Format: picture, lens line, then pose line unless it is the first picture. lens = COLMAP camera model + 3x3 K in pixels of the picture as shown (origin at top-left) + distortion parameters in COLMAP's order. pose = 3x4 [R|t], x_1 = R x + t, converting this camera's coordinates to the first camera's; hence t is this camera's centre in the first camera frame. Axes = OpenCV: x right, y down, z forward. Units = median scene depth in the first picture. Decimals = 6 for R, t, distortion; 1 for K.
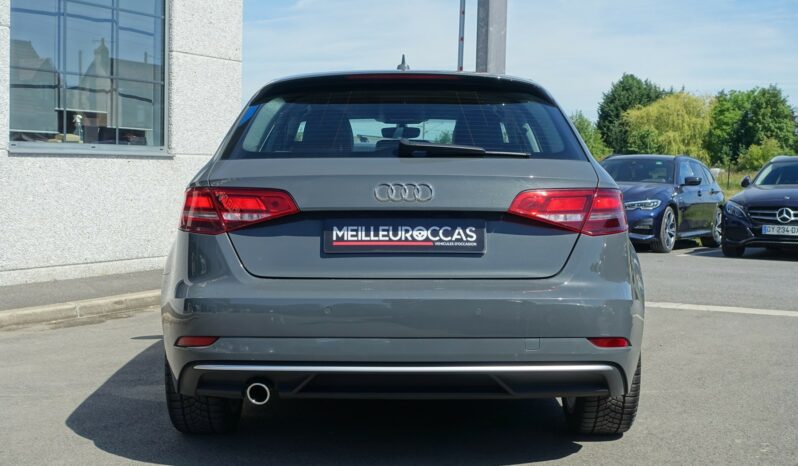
lens RADIAL K [[1173.0, 0, 352.6], [0, 1173.0, 233.1], [0, 0, 1]] dist [-0.040861, -0.061156]
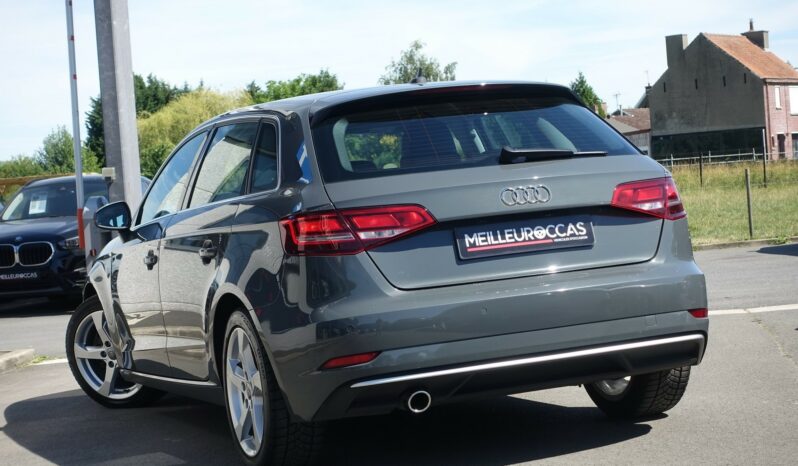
lens RADIAL K [[1718.6, 0, 399.0], [0, 1718.6, 233.0], [0, 0, 1]] dist [-0.042589, -0.315244]
pose [[0.918560, -0.098302, 0.382864, -0.661981], [0.114107, 0.993292, -0.018730, 0.015484], [-0.378454, 0.060892, 0.923615, -0.403191]]
